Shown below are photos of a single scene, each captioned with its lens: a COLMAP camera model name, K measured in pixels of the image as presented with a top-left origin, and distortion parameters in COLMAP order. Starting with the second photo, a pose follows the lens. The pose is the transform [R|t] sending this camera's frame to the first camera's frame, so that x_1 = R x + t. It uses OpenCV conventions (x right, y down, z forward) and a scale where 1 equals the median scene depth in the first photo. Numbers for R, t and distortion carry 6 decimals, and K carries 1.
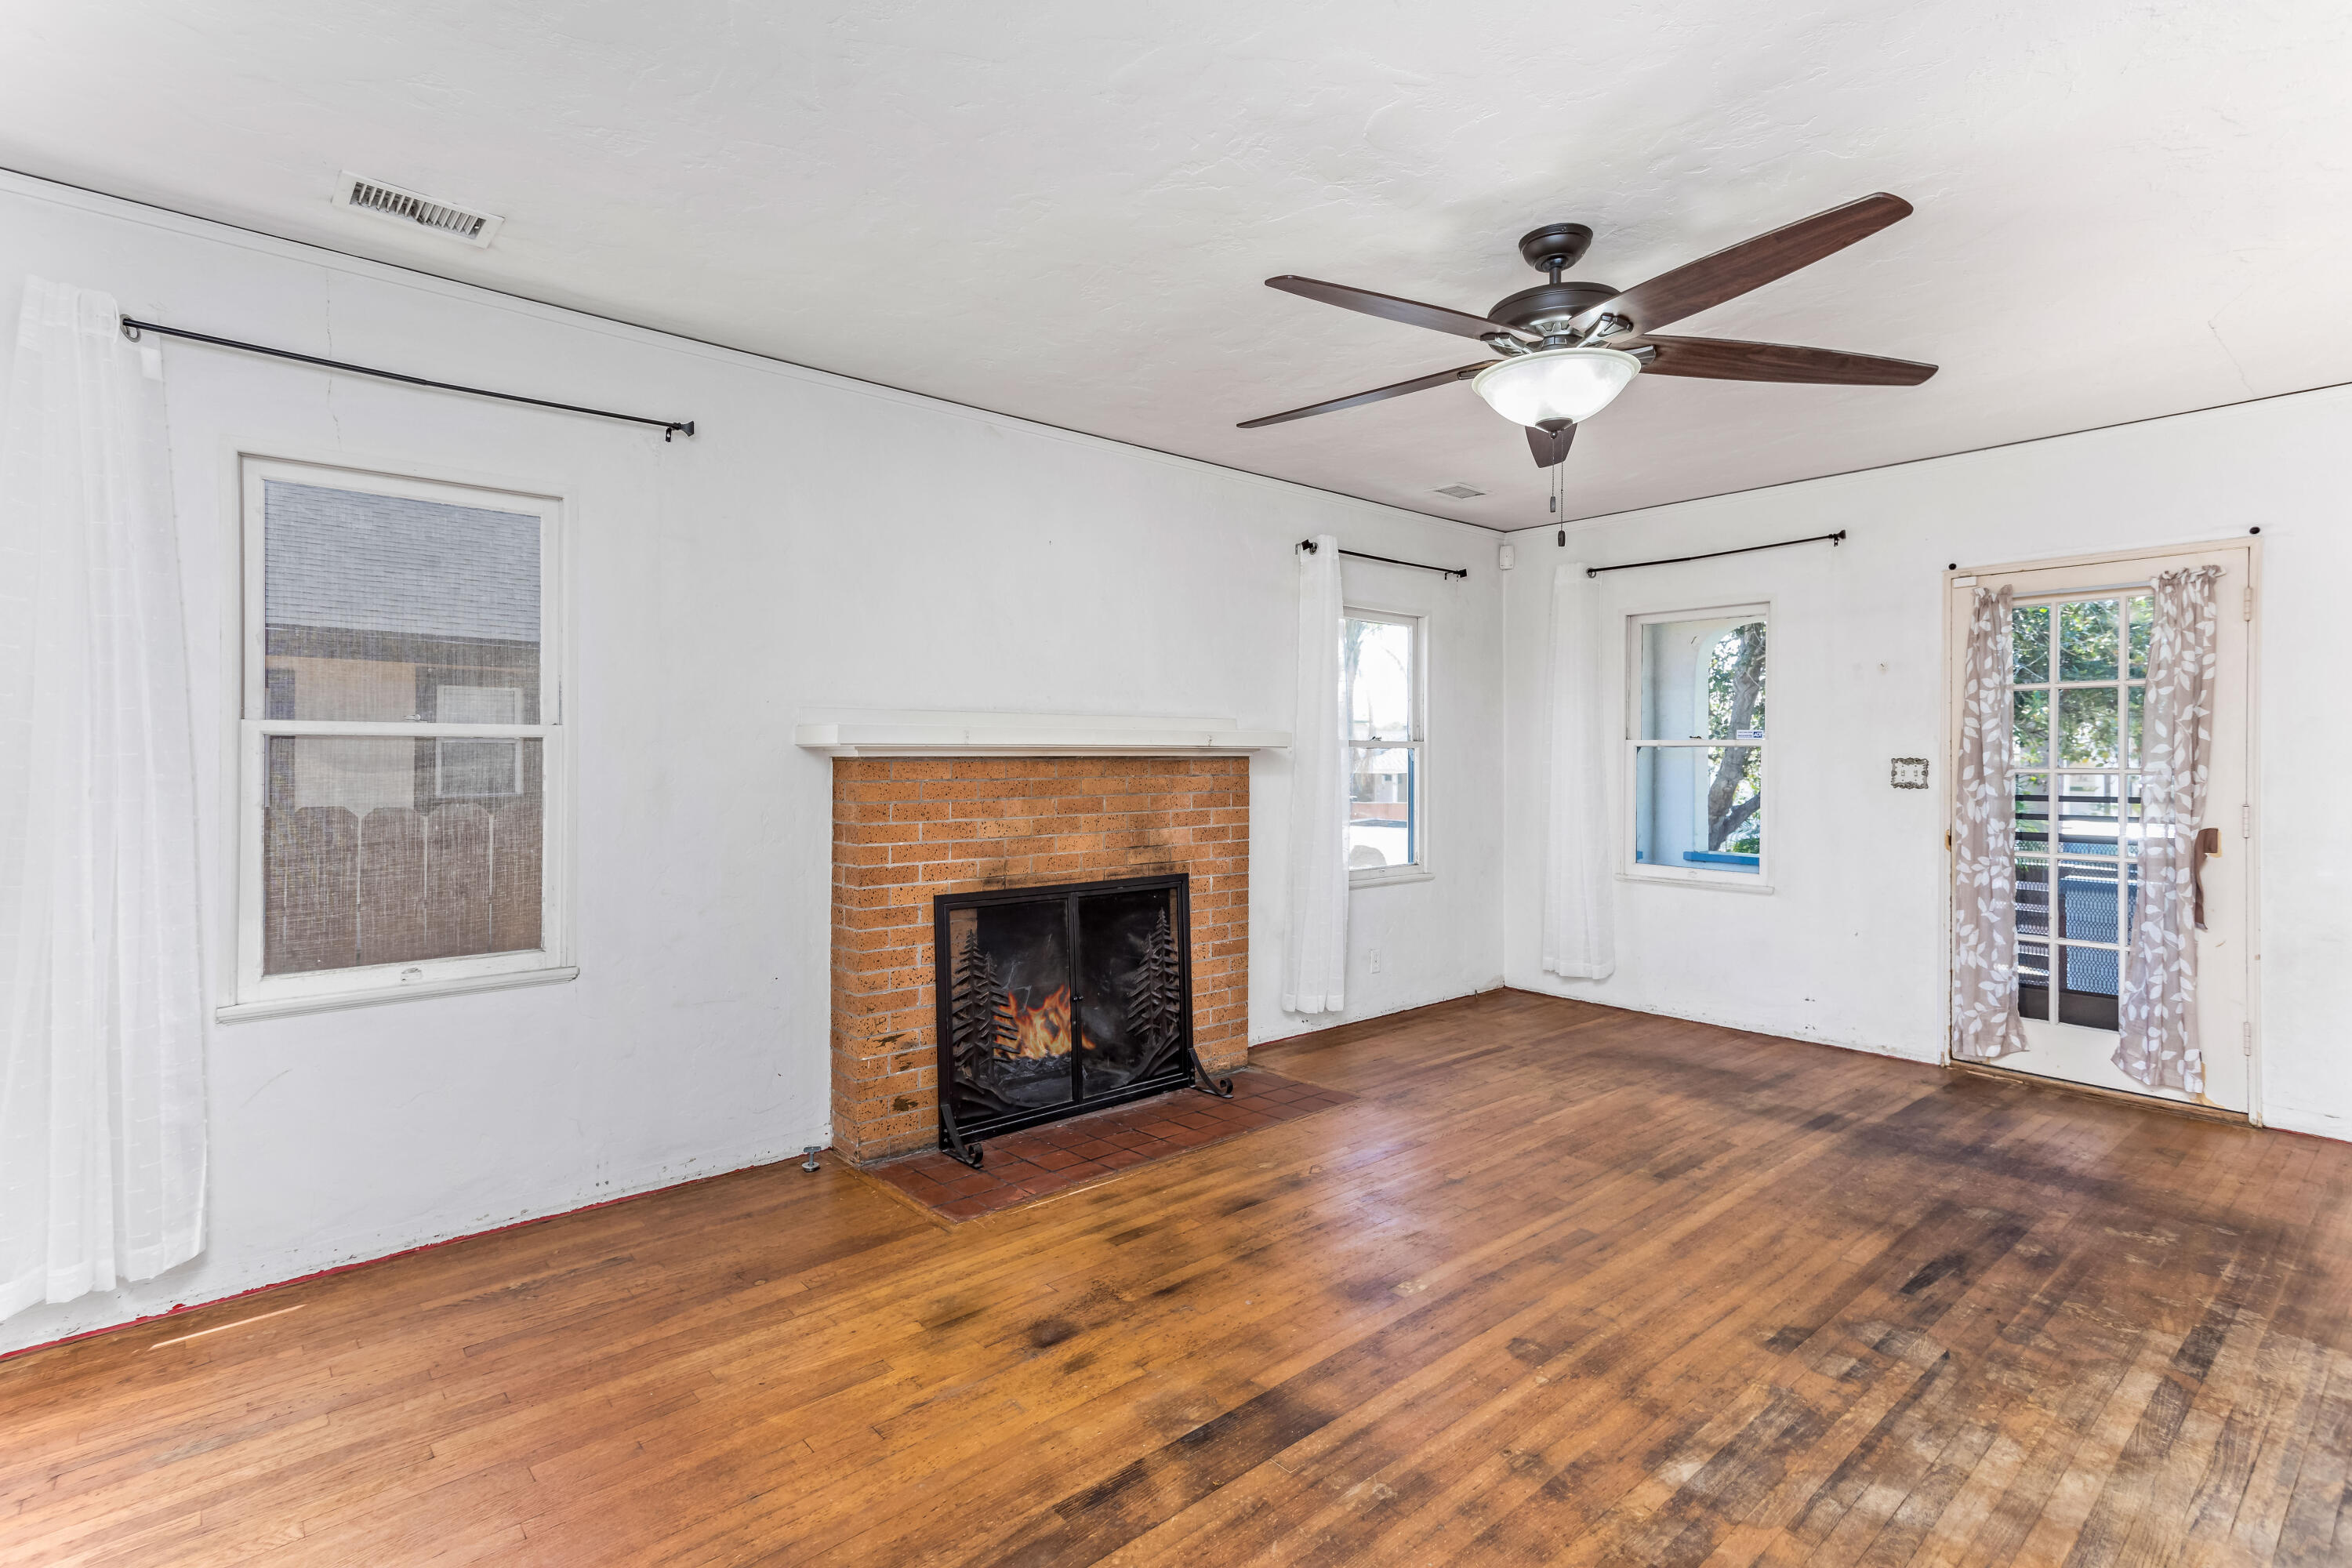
lens RADIAL K [[1098.4, 0, 1168.0], [0, 1098.4, 766.5], [0, 0, 1]] dist [0.024968, 0.000713]
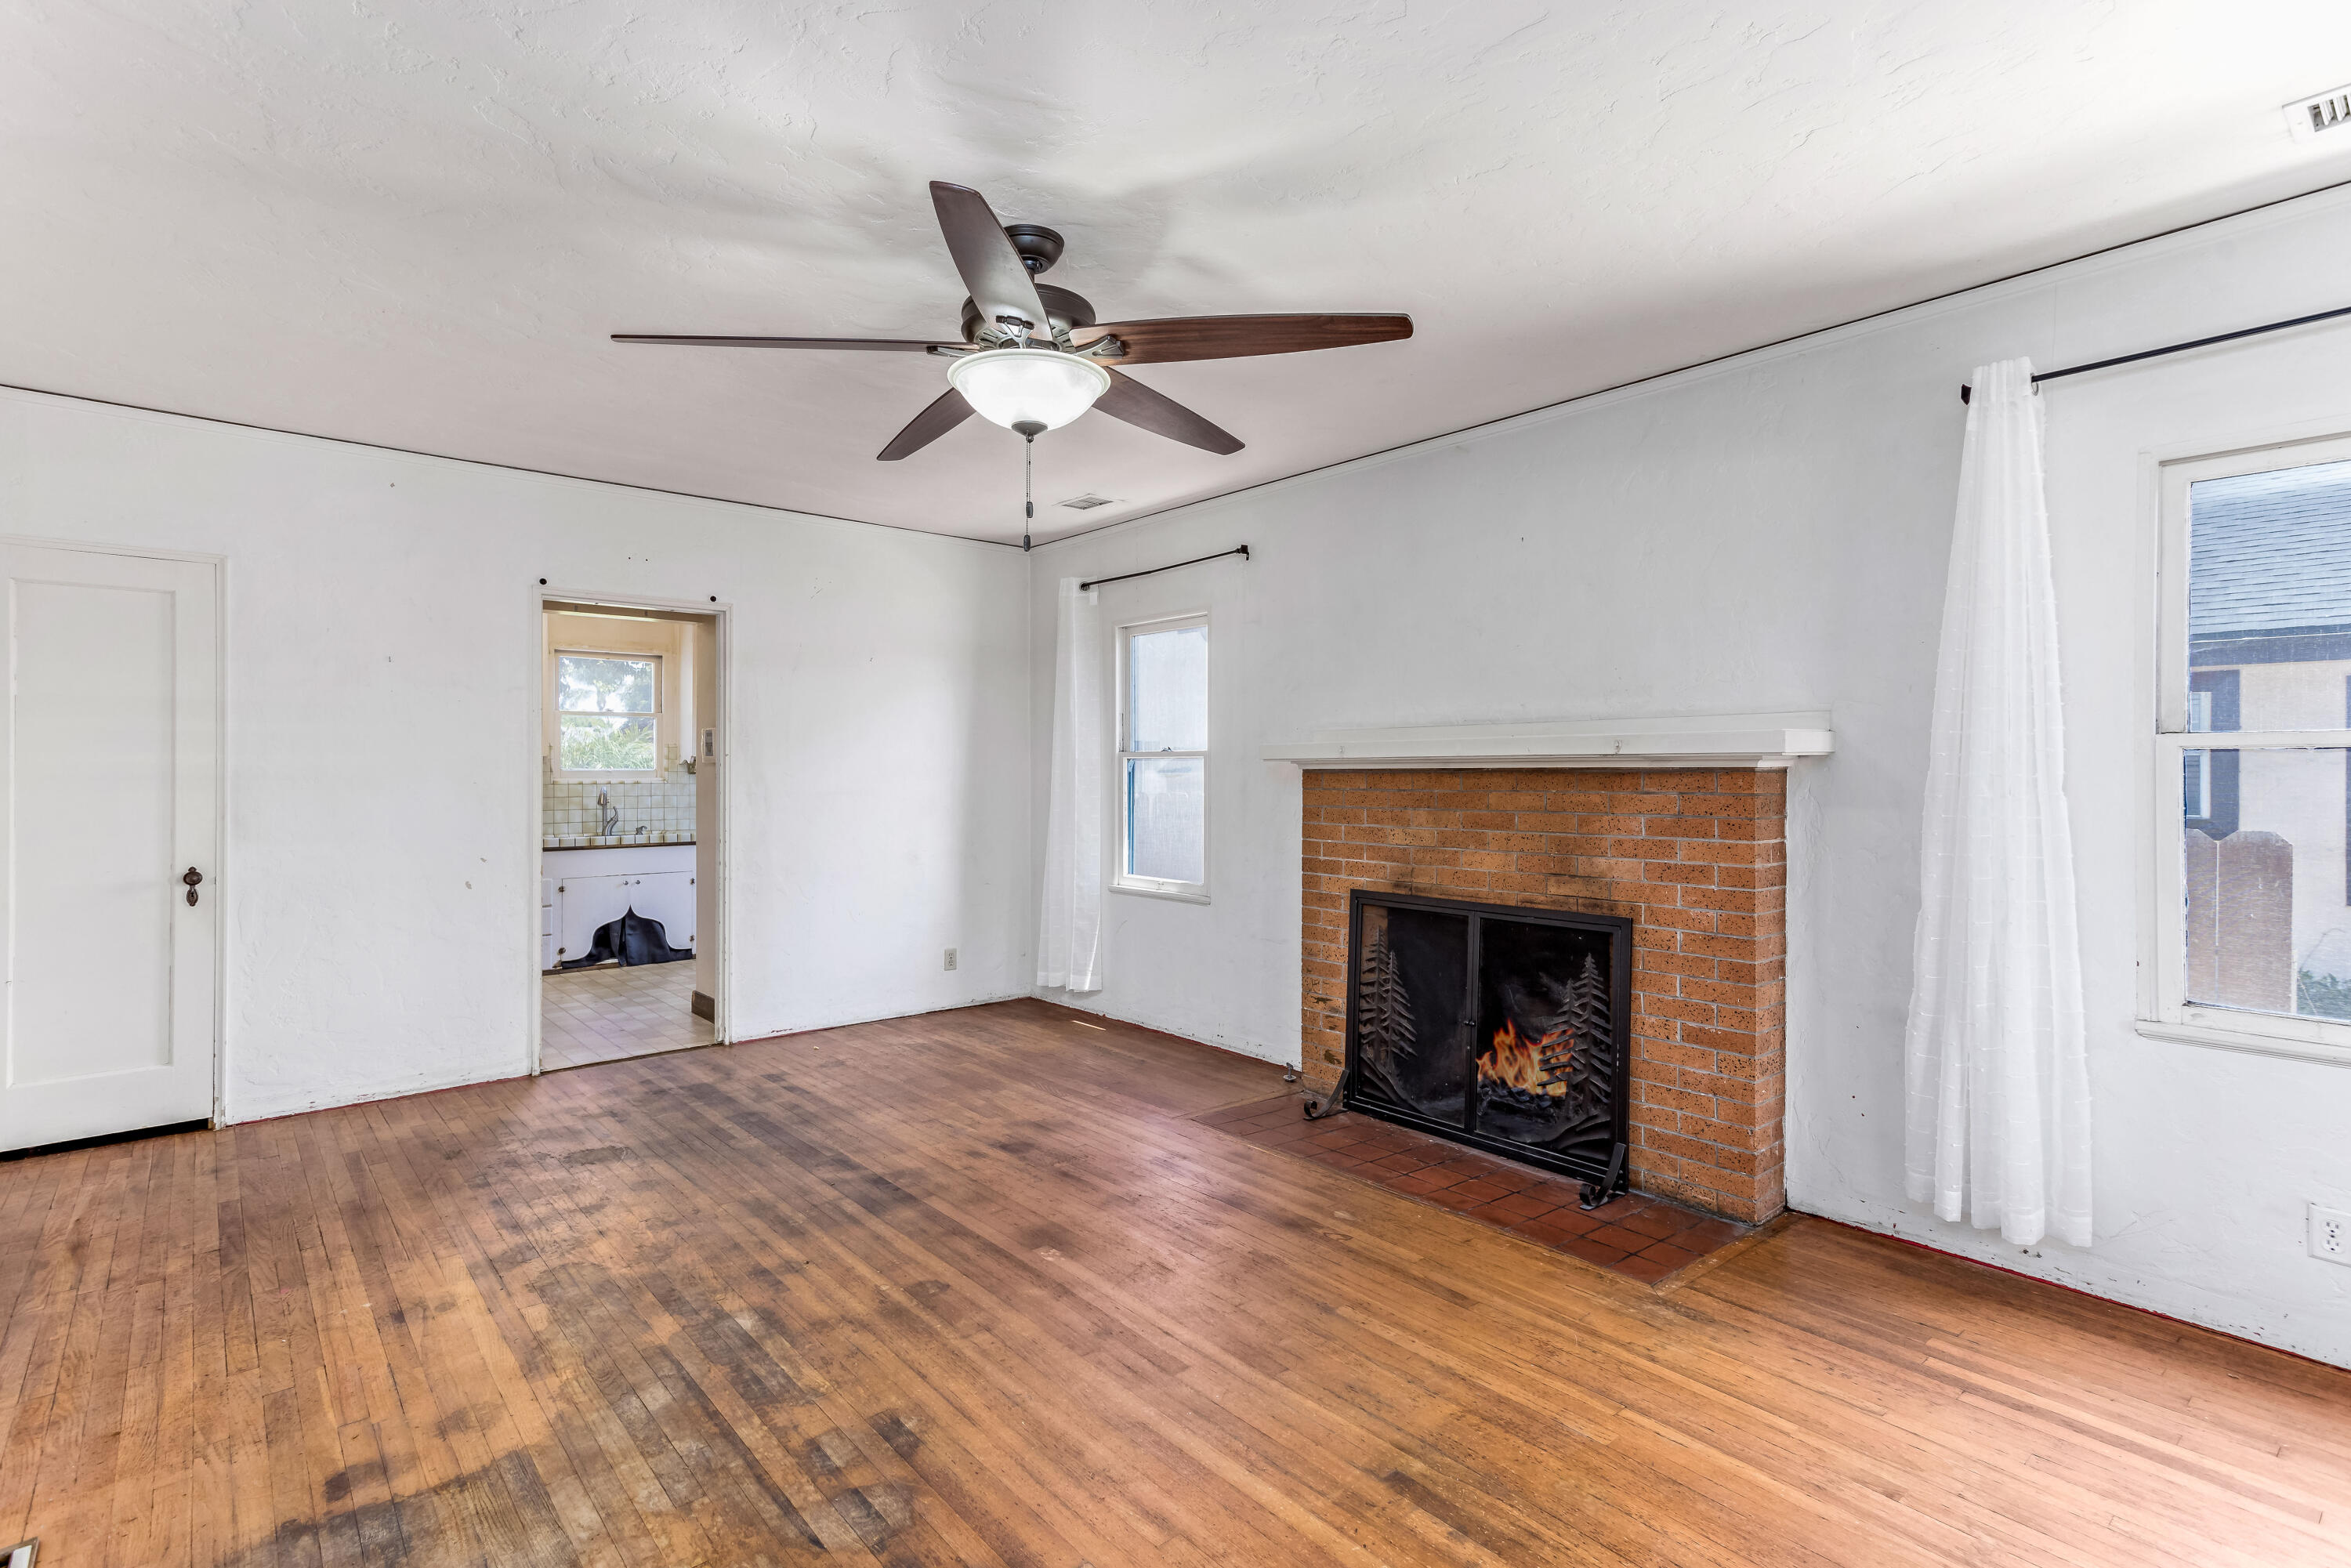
lens RADIAL K [[1097.9, 0, 1167.5], [0, 1097.9, 766.5], [0, 0, 1]] dist [0.024968, 0.000713]
pose [[0.010277, -0.004686, -0.999936, 0.970226], [-0.007376, 0.999961, -0.004762, -0.005018], [0.999920, 0.007424, 0.010242, 0.812920]]
